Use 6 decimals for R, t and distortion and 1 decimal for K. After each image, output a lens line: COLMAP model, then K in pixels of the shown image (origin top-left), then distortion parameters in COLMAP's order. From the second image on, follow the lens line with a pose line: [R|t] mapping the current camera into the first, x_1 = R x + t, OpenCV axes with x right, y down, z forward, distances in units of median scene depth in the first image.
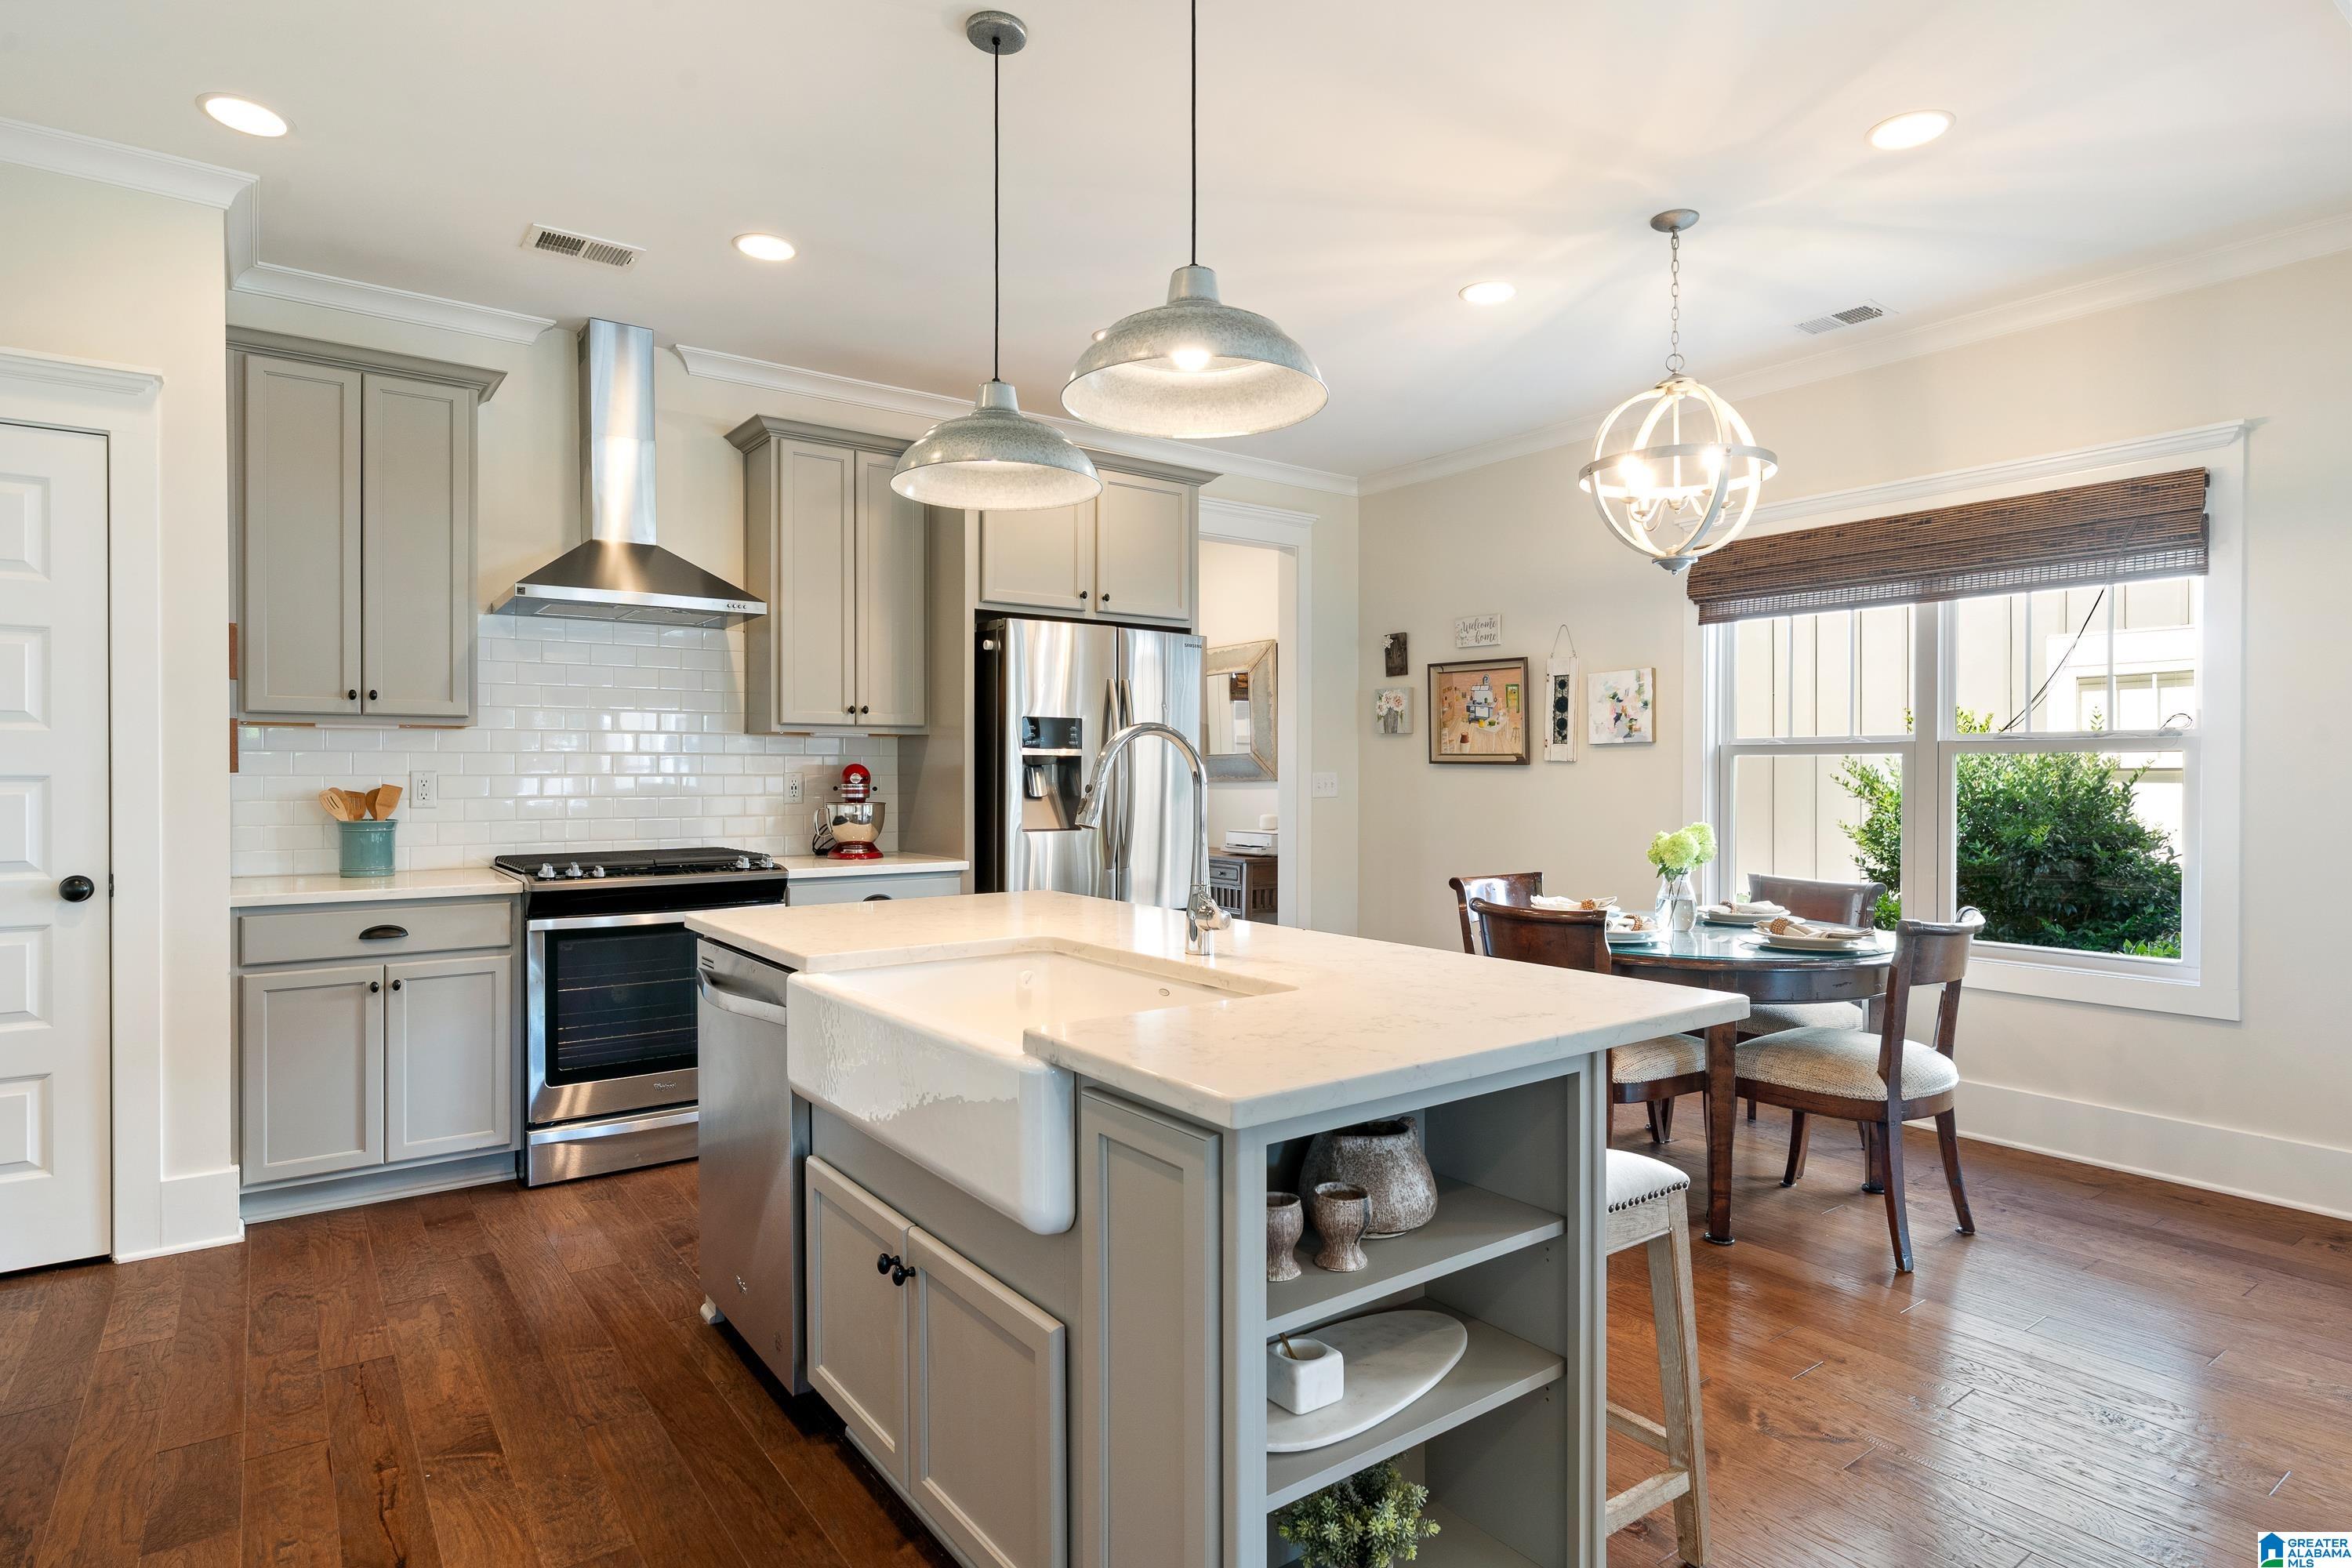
lens RADIAL K [[1248.8, 0, 1181.1], [0, 1248.8, 775.7], [0, 0, 1]] dist [0.000629, 0.000329]
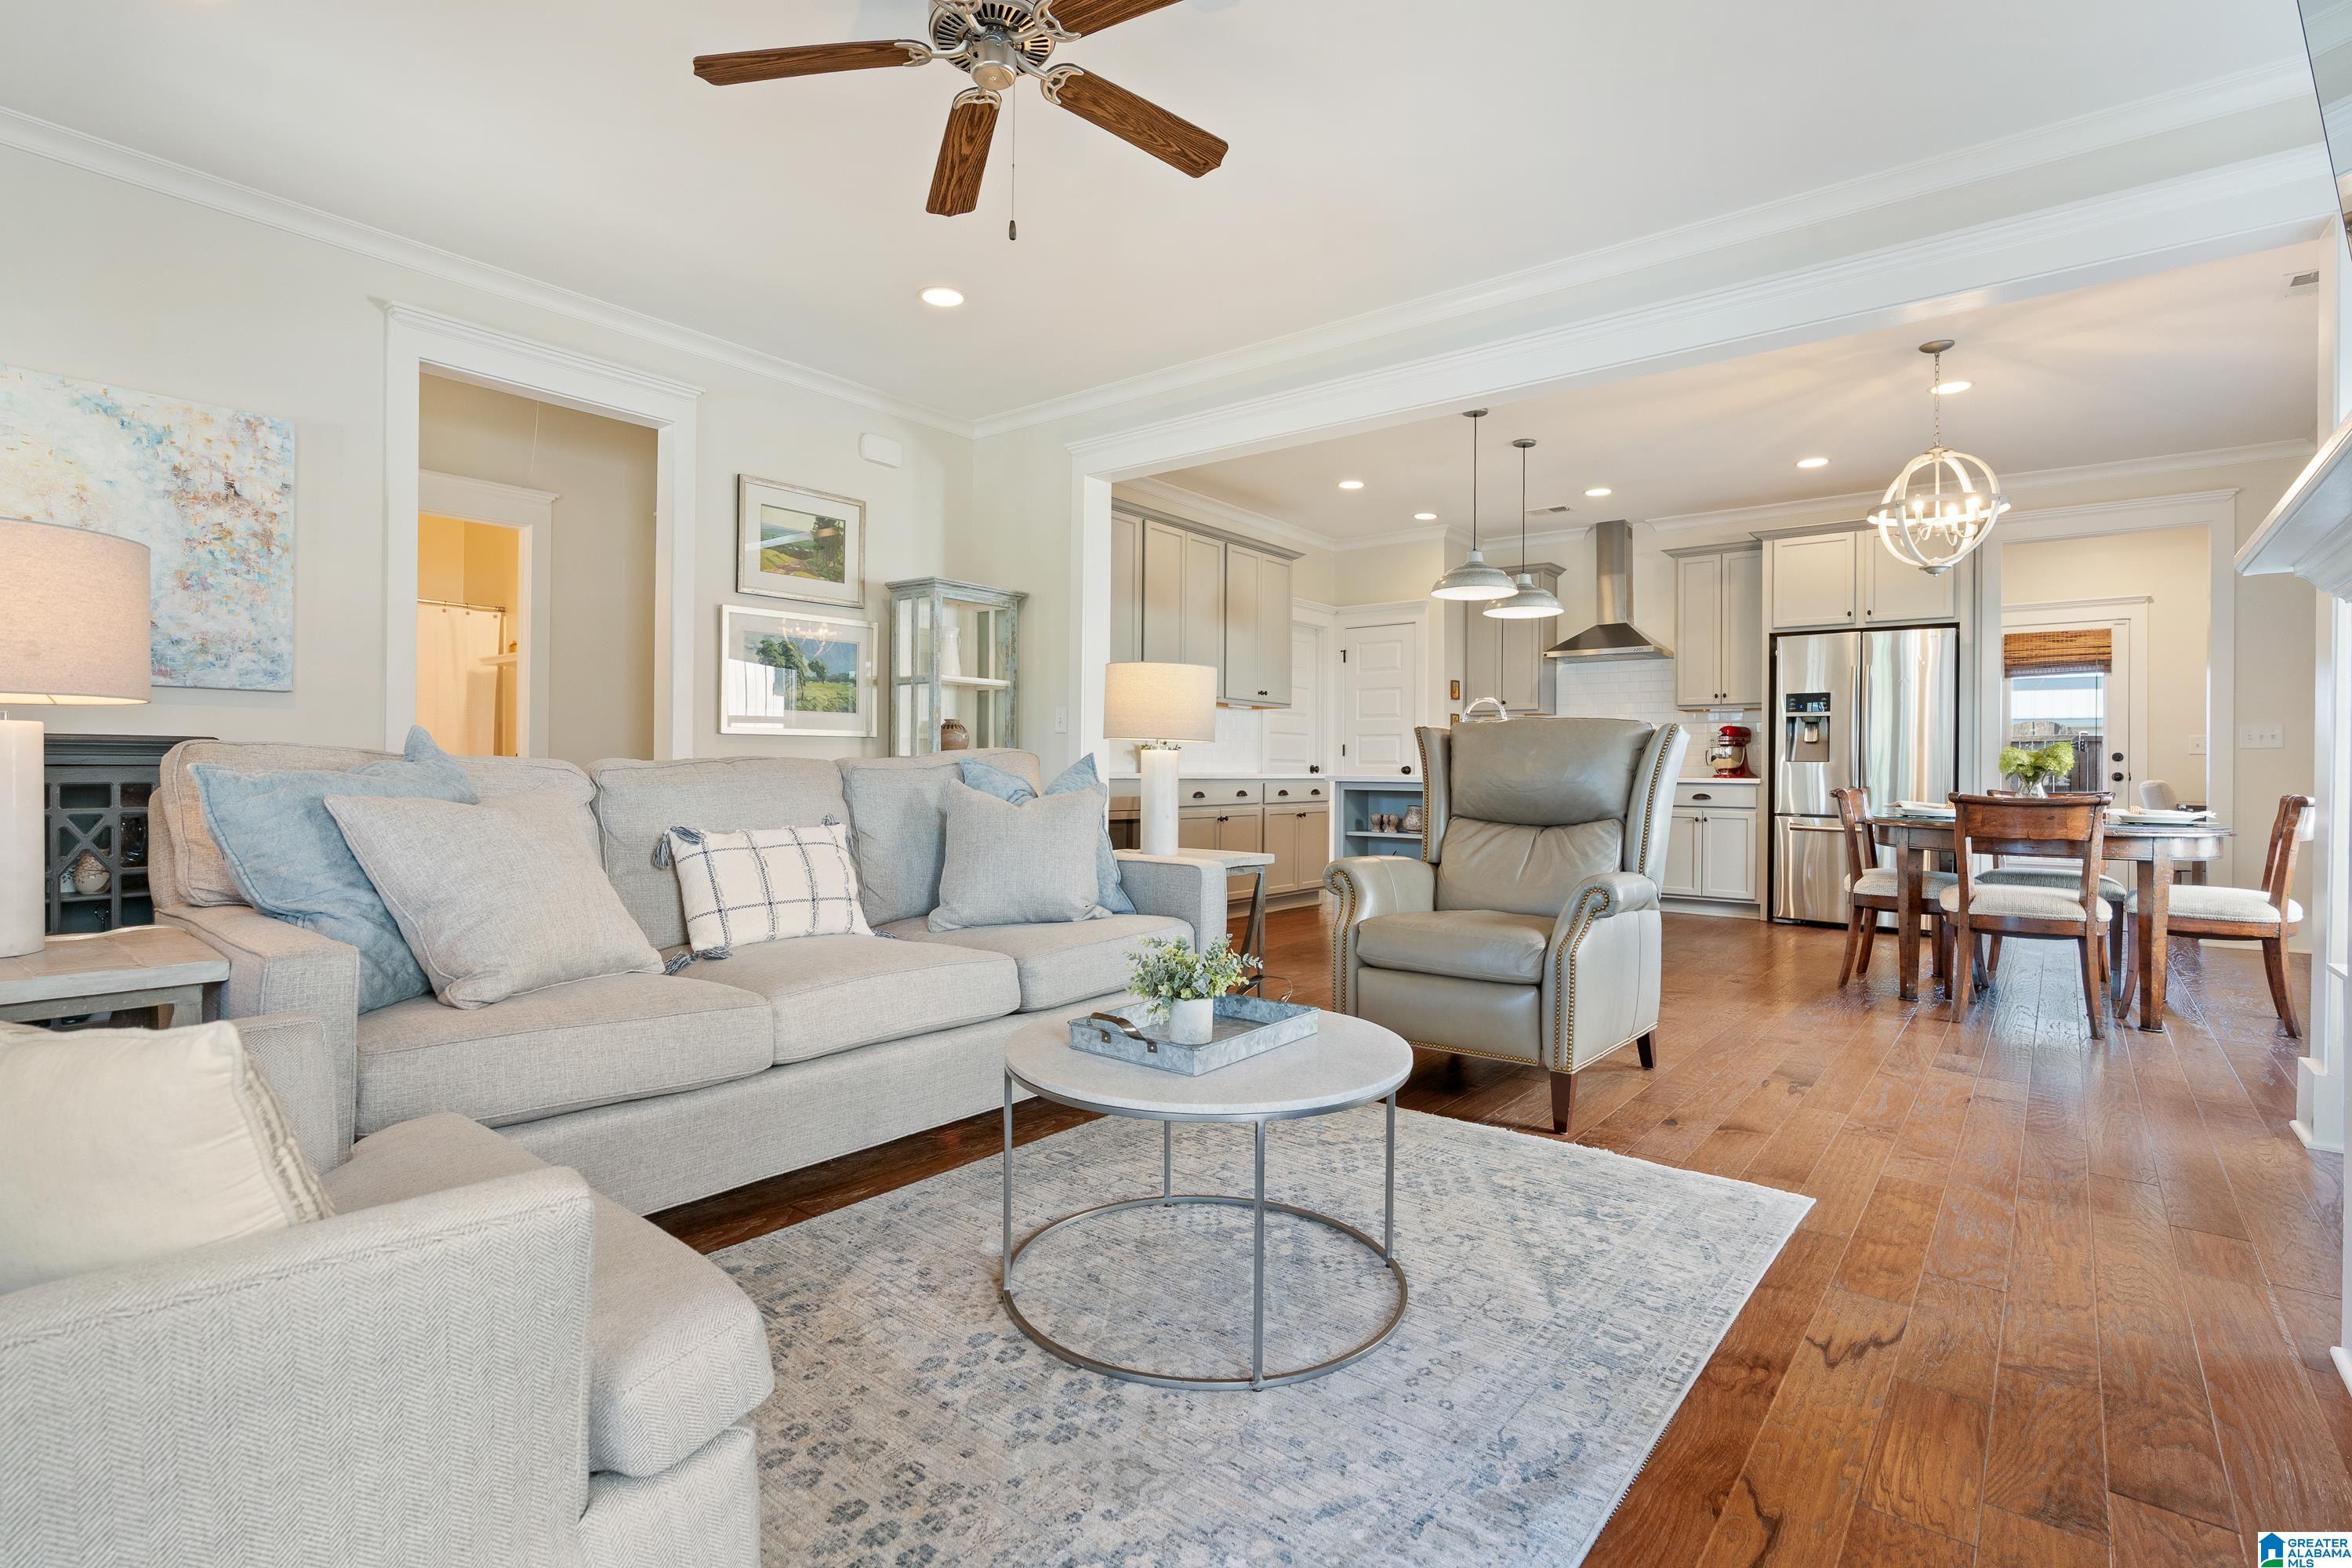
lens RADIAL K [[1108.2, 0, 1178.0], [0, 1108.2, 764.6], [0, 0, 1]] dist [-0.008829, 0.000199]
pose [[0.254464, -0.004080, -0.967074, 1.046666], [-0.012252, 0.999897, -0.007442, 0.066012], [0.967005, 0.013742, 0.254387, -0.167755]]
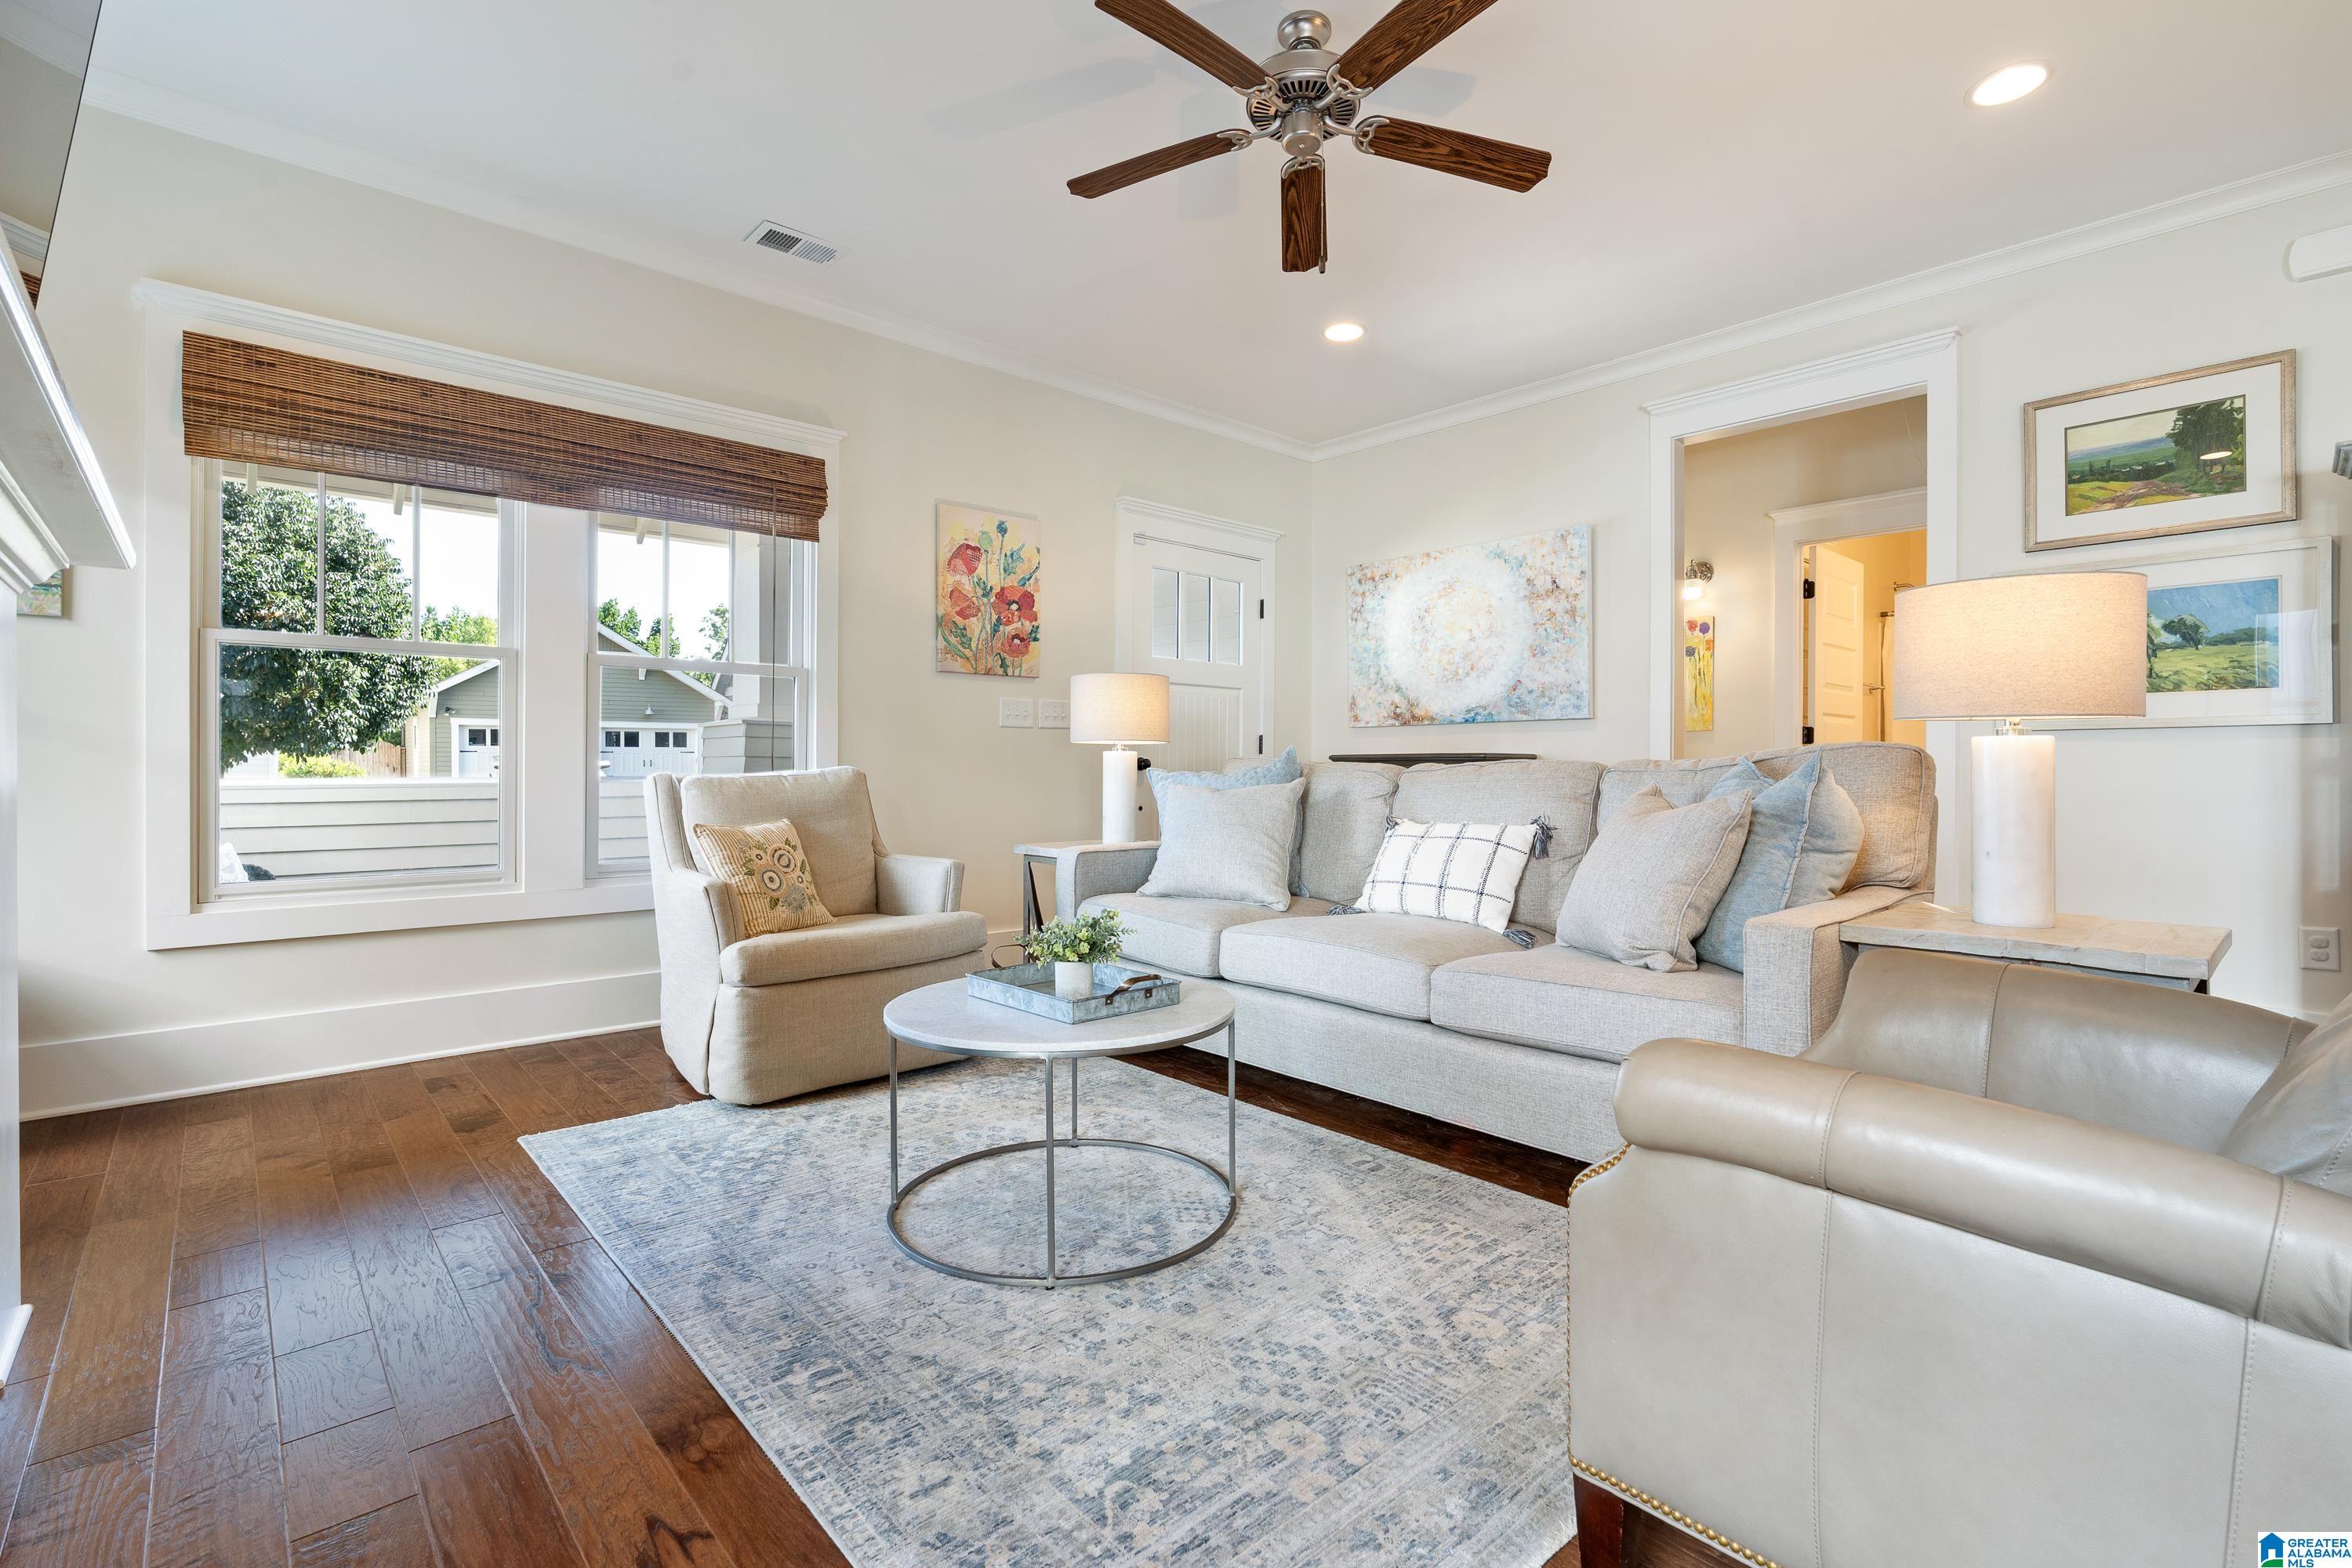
lens RADIAL K [[1085.7, 0, 1204.1], [0, 1085.7, 768.0], [0, 0, 1]] dist [-0.002726, 0.000535]
pose [[-0.994033, -0.004545, -0.108988, 0.646625], [-0.005156, 0.999973, 0.005319, 0.061817], [0.108961, 0.005849, -0.994029, 0.417082]]
